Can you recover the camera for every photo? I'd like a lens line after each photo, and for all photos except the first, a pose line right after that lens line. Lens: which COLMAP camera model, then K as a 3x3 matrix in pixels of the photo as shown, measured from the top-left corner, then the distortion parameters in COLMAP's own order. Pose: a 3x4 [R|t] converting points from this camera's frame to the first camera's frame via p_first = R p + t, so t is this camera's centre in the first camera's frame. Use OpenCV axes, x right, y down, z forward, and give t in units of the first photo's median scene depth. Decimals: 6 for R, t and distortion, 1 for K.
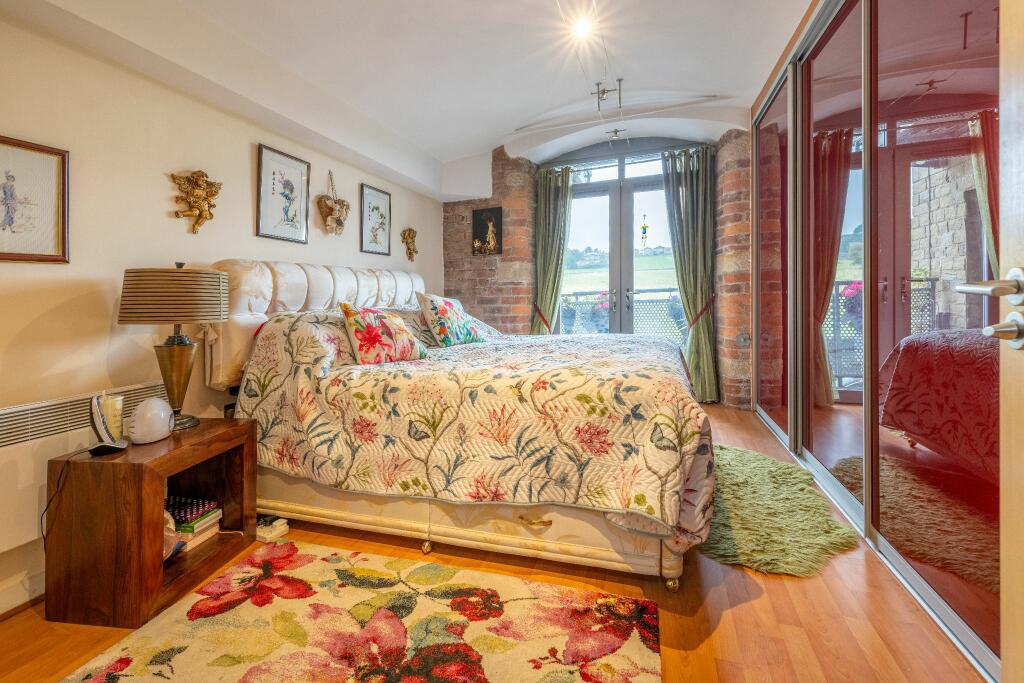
lens RADIAL K [[431.7, 0, 512.0], [0, 431.7, 341.5], [0, 0, 1]] dist [0.000408, 0.000090]
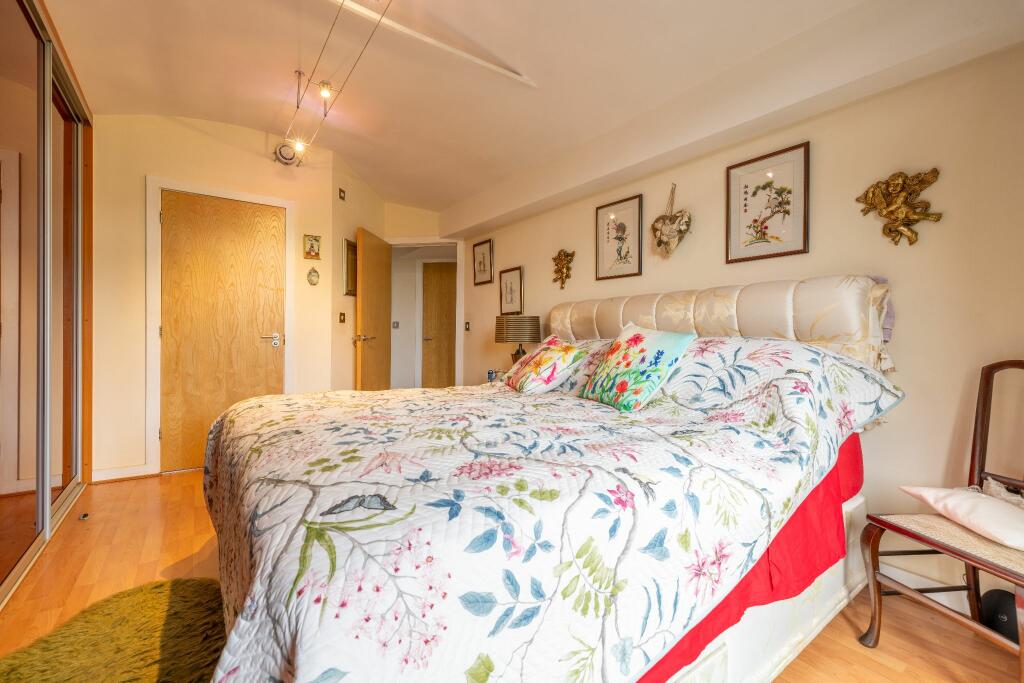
lens RADIAL K [[431.7, 0, 512.0], [0, 431.7, 341.5], [0, 0, 1]] dist [0.000408, 0.000090]
pose [[-0.577297, 0.019858, -0.816293, 0.509767], [-0.082454, 0.993176, 0.082474, -0.130219], [0.812361, 0.114918, -0.571720, 1.333890]]
